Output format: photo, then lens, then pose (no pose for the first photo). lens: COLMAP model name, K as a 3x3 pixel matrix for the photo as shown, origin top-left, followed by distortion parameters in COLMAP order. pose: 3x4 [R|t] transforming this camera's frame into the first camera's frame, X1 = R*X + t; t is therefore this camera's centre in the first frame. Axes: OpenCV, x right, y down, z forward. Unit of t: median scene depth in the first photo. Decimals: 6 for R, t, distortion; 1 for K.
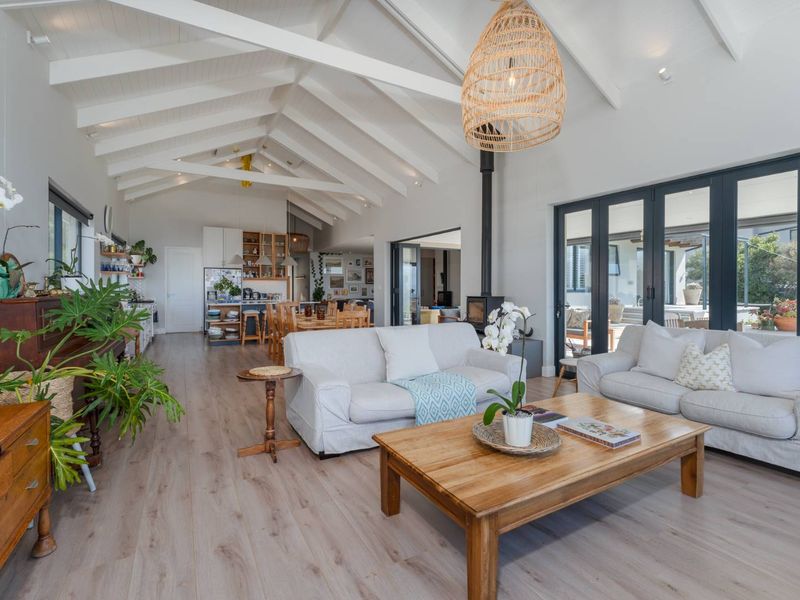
lens RADIAL K [[398.3, 0, 404.6], [0, 398.3, 295.6], [0, 0, 1]] dist [-0.000224, -0.000207]
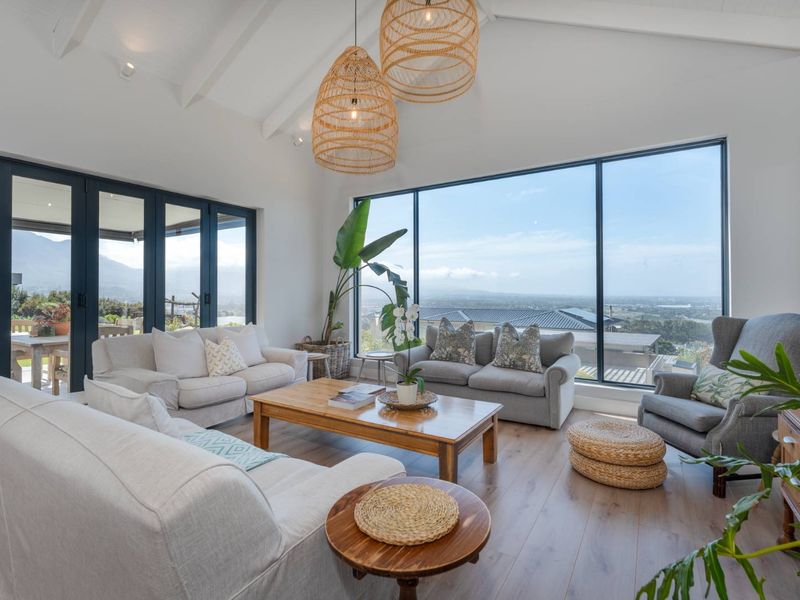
lens RADIAL K [[398.3, 0, 404.6], [0, 398.3, 295.6], [0, 0, 1]] dist [-0.000224, -0.000207]
pose [[-0.473032, -0.001943, 0.881043, -0.504175], [0.015858, 0.999817, 0.010720, -0.015776], [-0.880903, 0.019043, -0.472915, 0.877615]]
